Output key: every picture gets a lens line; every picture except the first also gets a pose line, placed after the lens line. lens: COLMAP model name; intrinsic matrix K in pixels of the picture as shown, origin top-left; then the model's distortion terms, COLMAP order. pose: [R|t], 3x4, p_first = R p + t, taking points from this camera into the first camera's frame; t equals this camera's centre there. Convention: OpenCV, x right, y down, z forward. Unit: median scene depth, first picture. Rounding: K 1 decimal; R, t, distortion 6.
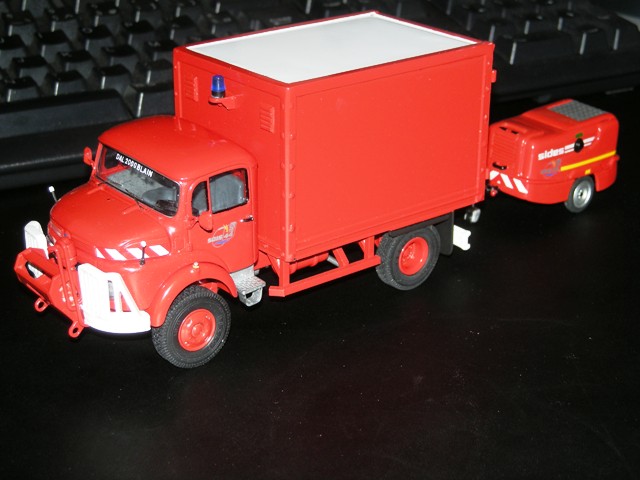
lens RADIAL K [[1400.3, 0, 320.0], [0, 1400.3, 240.0], [0, 0, 1]] dist [0.270760, 0.218304]
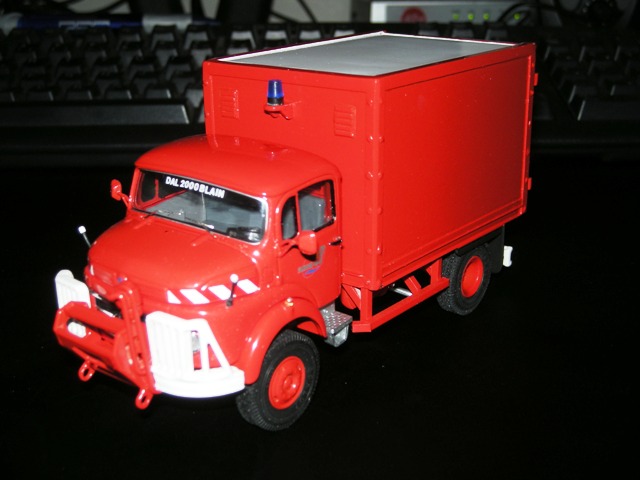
lens RADIAL K [[965.5, 0, 320.0], [0, 965.5, 240.0], [0, 0, 1]] dist [0.038603, 0.196960]
pose [[0.976748, -0.083262, 0.197561, -0.173038], [0.095860, 0.993870, -0.055070, 0.014736], [-0.191765, 0.072727, 0.978743, 0.440837]]
